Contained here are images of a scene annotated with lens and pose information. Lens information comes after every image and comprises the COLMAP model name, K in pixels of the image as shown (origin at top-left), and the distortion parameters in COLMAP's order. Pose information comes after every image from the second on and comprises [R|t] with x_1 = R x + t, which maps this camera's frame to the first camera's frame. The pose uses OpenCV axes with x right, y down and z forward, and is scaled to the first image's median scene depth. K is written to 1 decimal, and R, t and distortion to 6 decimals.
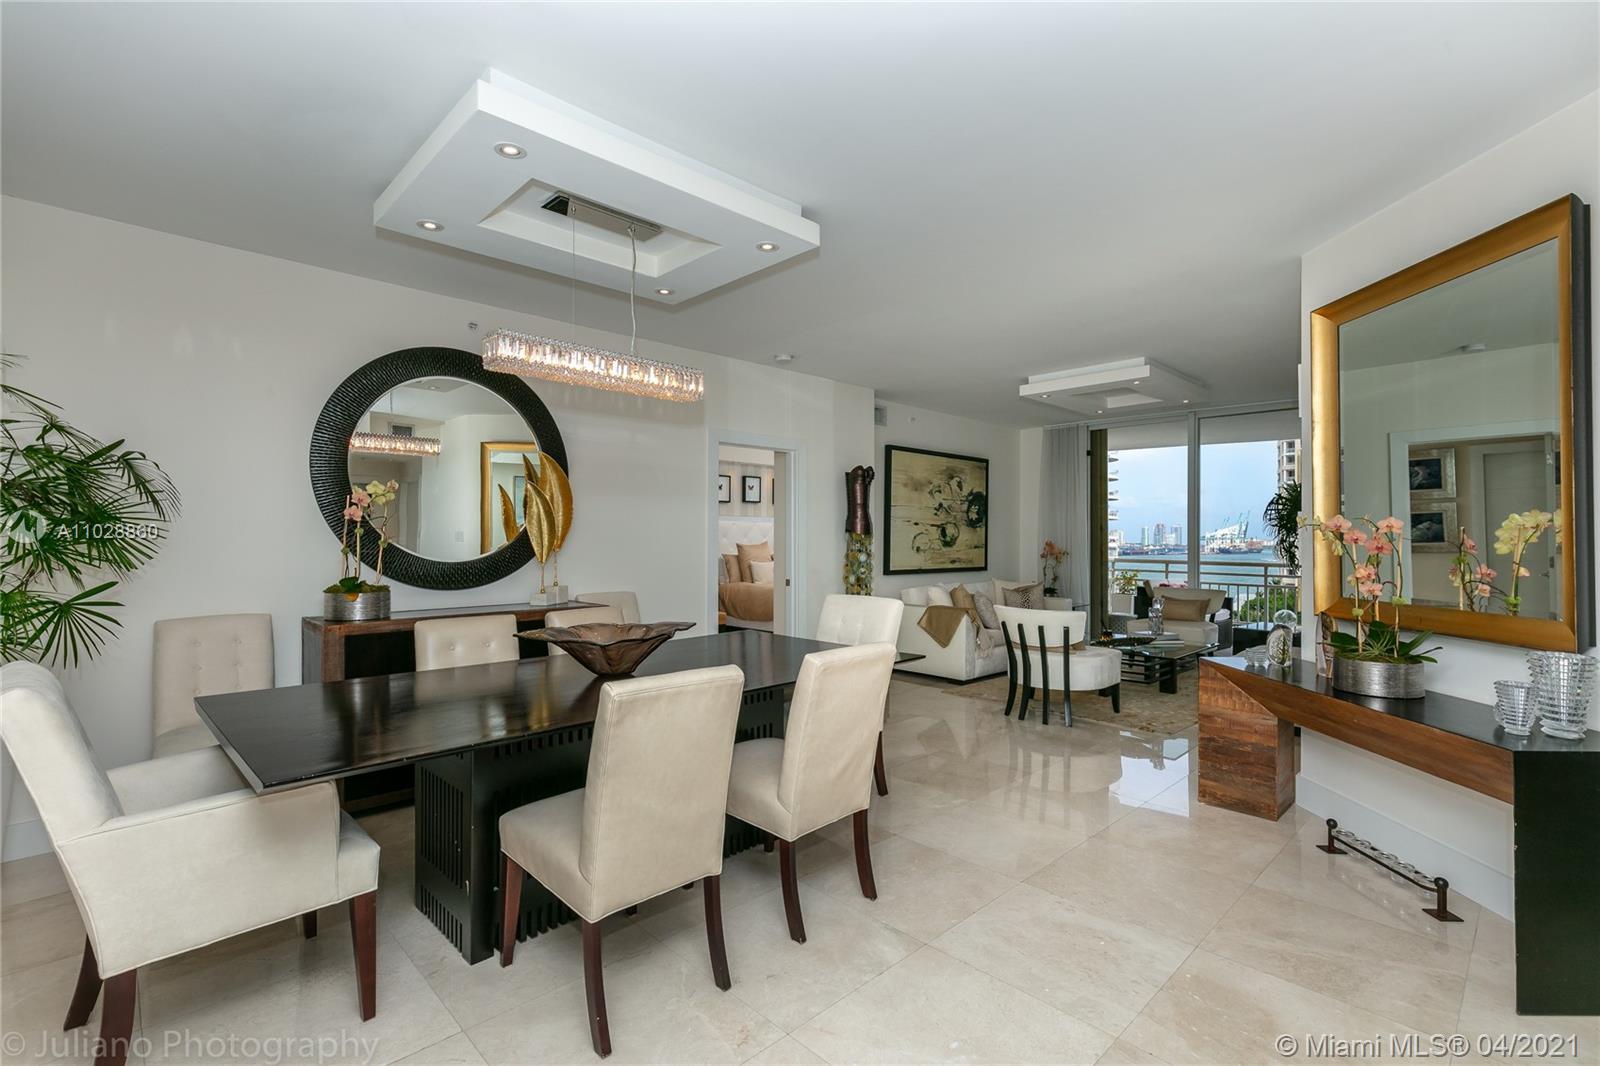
lens RADIAL K [[739.7, 0, 796.5], [0, 739.7, 530.7], [0, 0, 1]] dist [0.010496, -0.000593]
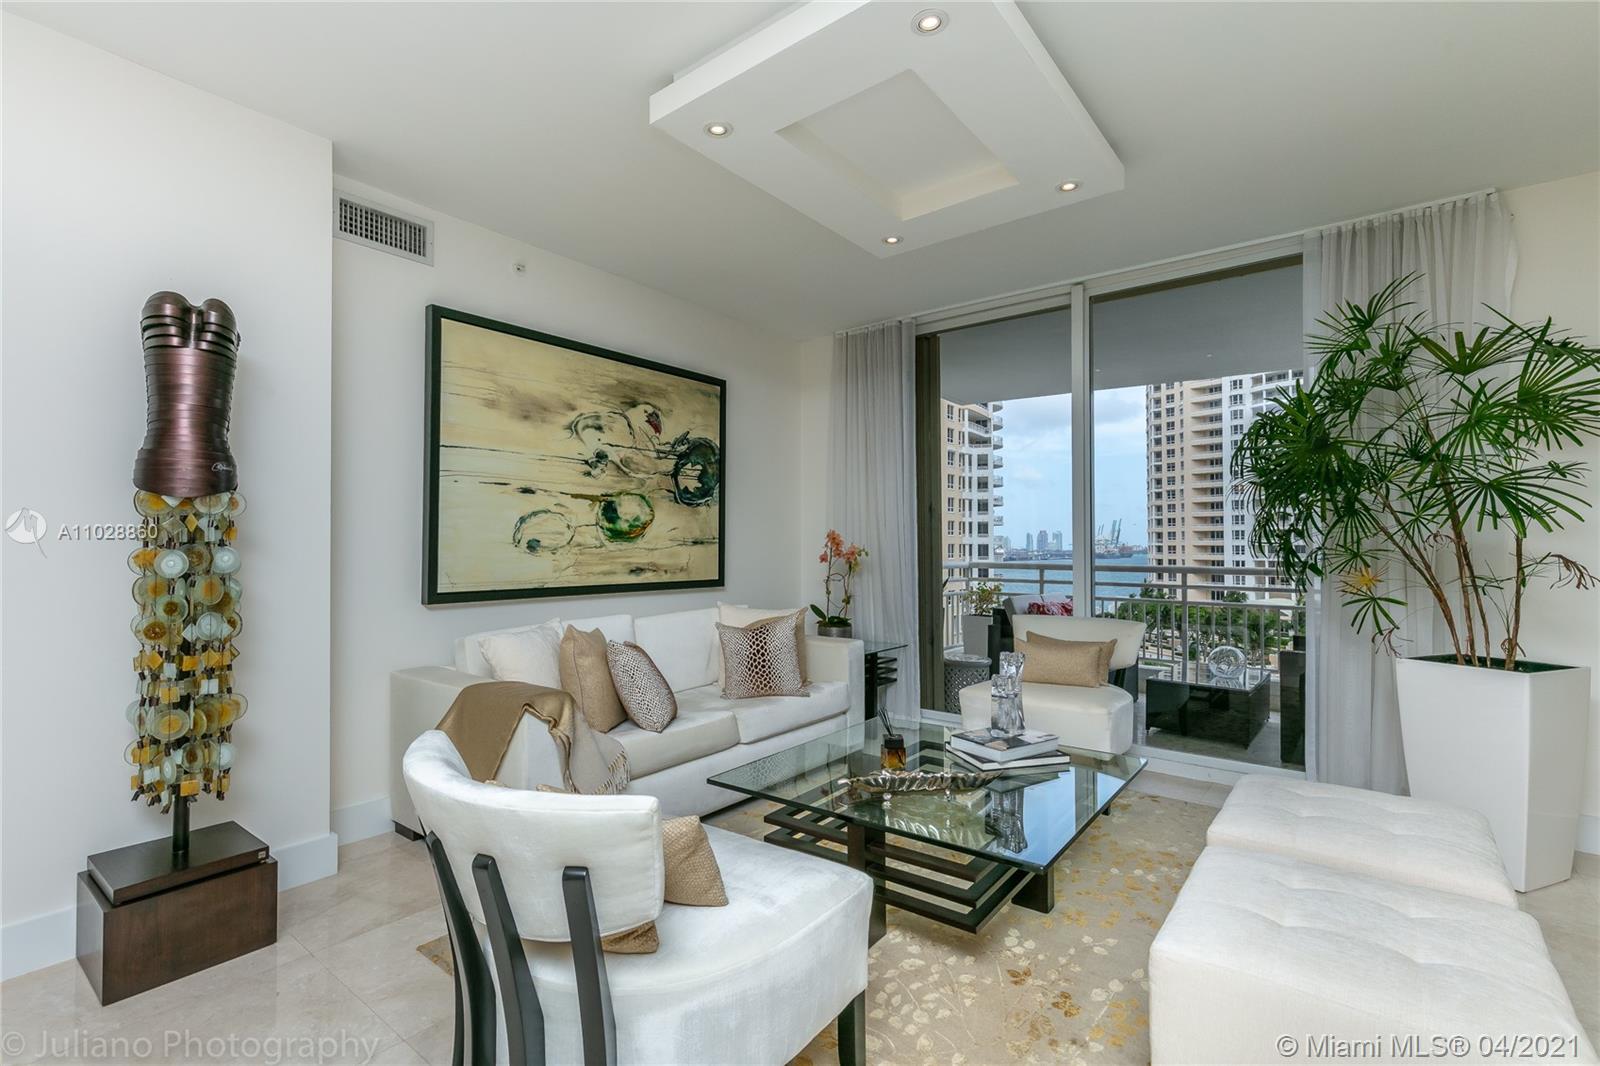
lens RADIAL K [[726.2, 0, 805.3], [0, 726.2, 533.2], [0, 0, 1]] dist [0.001039, -0.000051]
pose [[0.990457, -0.002466, 0.137798, 0.255263], [0.003539, 0.999965, -0.007545, 0.020237], [-0.137775, 0.007961, 0.990432, 0.490580]]
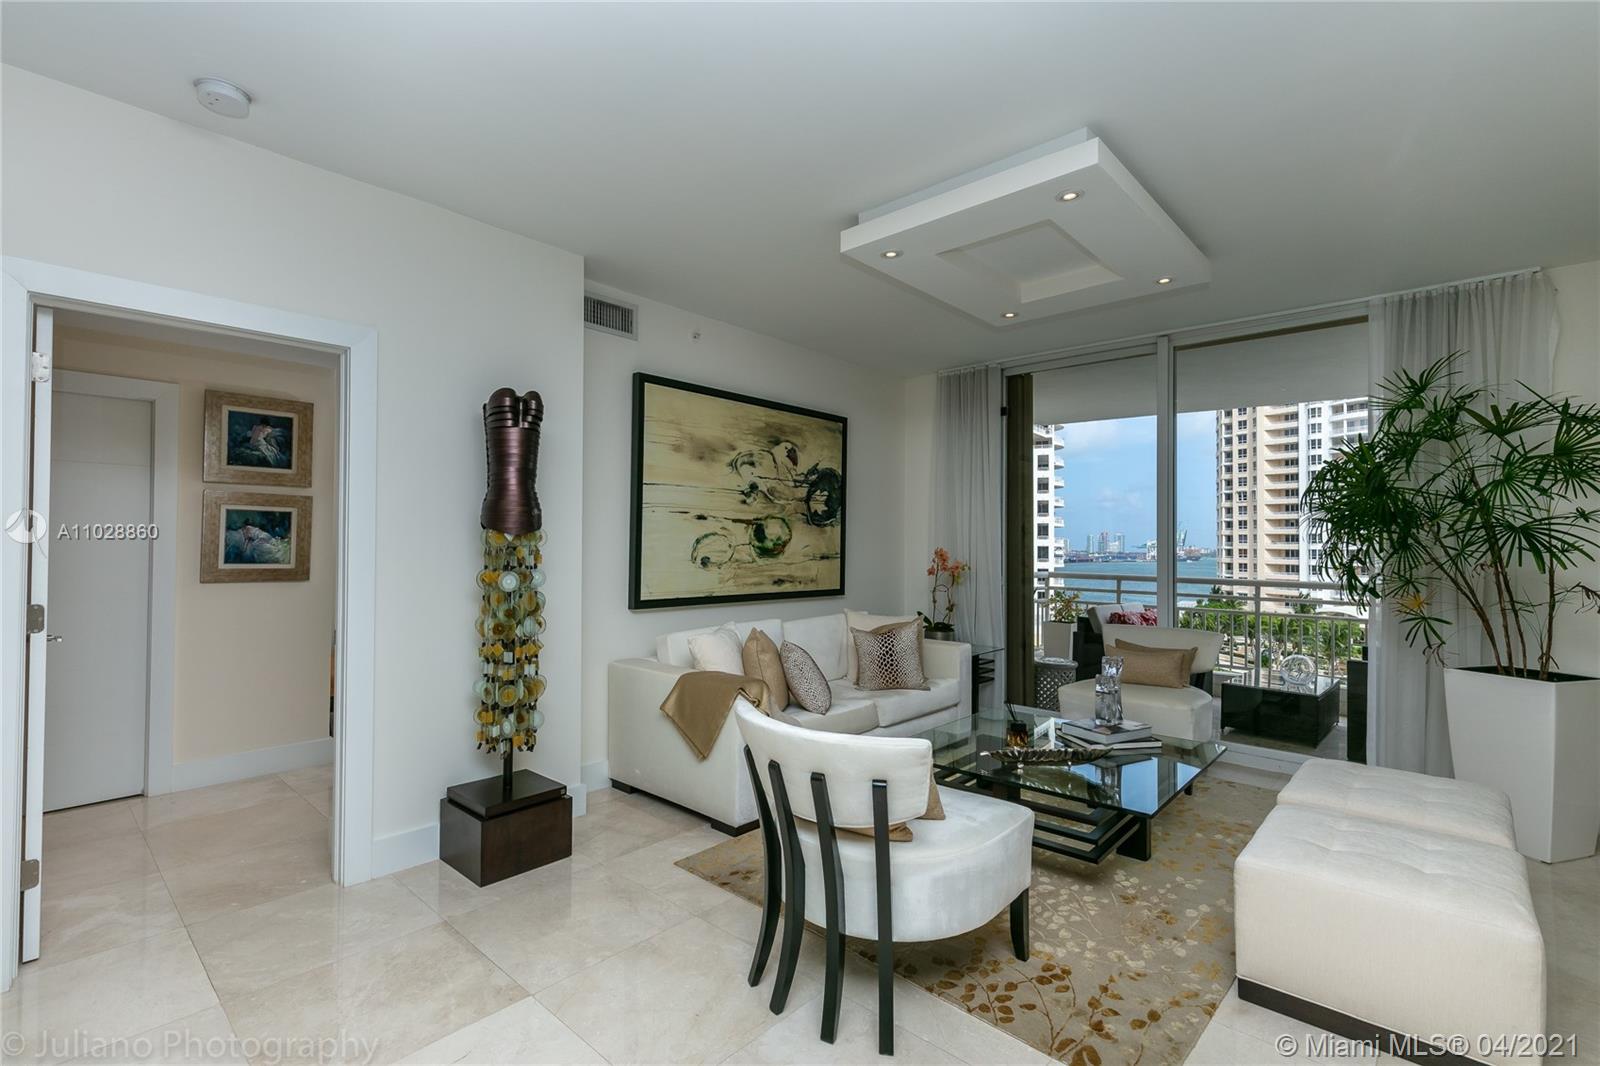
lens RADIAL K [[728.7, 0, 800.0], [0, 728.7, 533.0], [0, 0, 1]] dist [-0.000205, -0.000876]
pose [[0.998213, 0.004604, 0.059579, 0.191916], [-0.004231, 0.999971, -0.006392, 0.005759], [-0.059607, 0.006128, 0.998203, 0.404736]]
